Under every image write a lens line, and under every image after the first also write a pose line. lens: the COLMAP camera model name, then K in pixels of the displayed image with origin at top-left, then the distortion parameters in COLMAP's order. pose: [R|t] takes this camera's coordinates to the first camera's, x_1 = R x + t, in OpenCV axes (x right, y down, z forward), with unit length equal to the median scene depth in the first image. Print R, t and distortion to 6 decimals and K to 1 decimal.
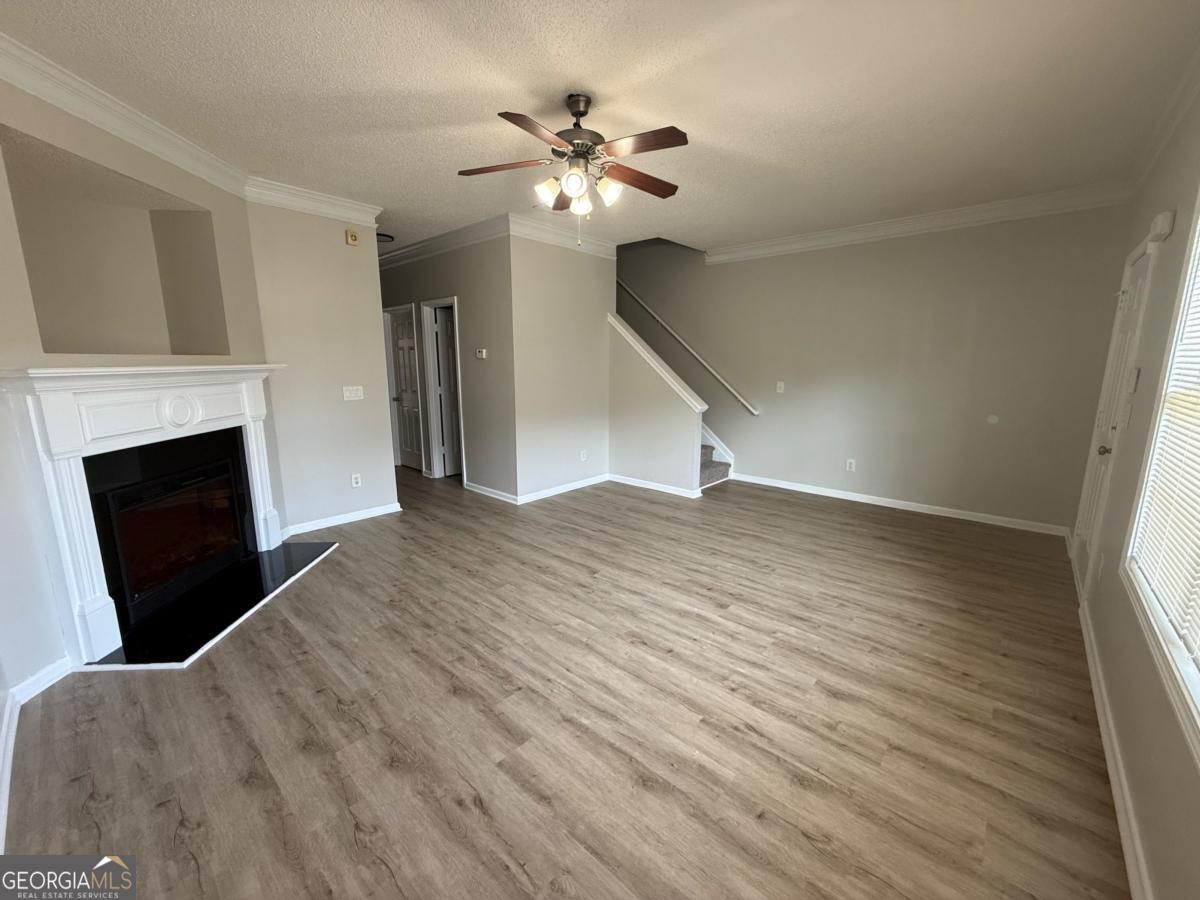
lens RADIAL K [[481.0, 0, 601.9], [0, 481.0, 441.6], [0, 0, 1]] dist [-0.000078, 0.000815]
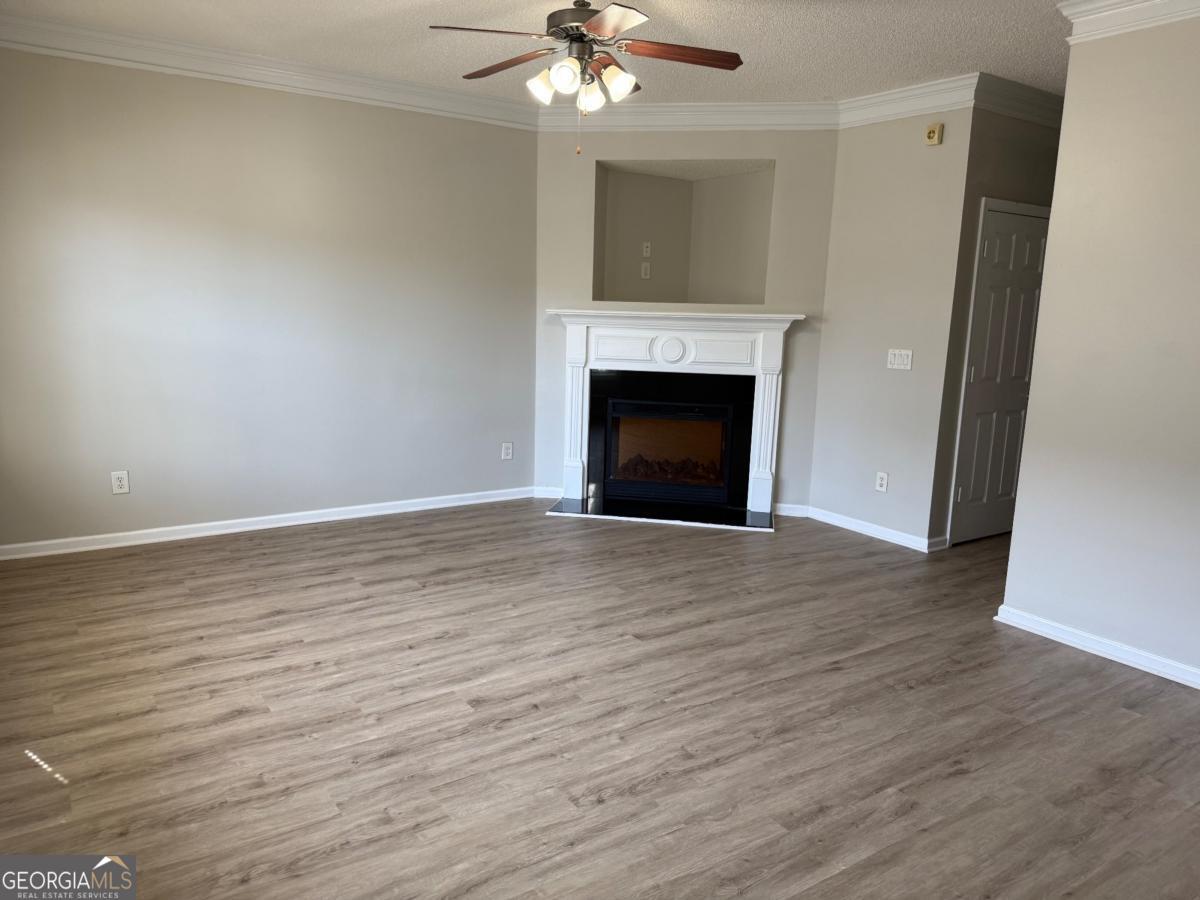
lens RADIAL K [[847.4, 0, 611.6], [0, 847.4, 453.0], [0, 0, 1]] dist [0.025065, -0.040947]
pose [[-0.234300, 0.163241, -0.958361, 1.333897], [-0.192645, 0.958456, 0.210355, -0.250700], [0.952886, 0.233909, -0.193119, 1.444678]]
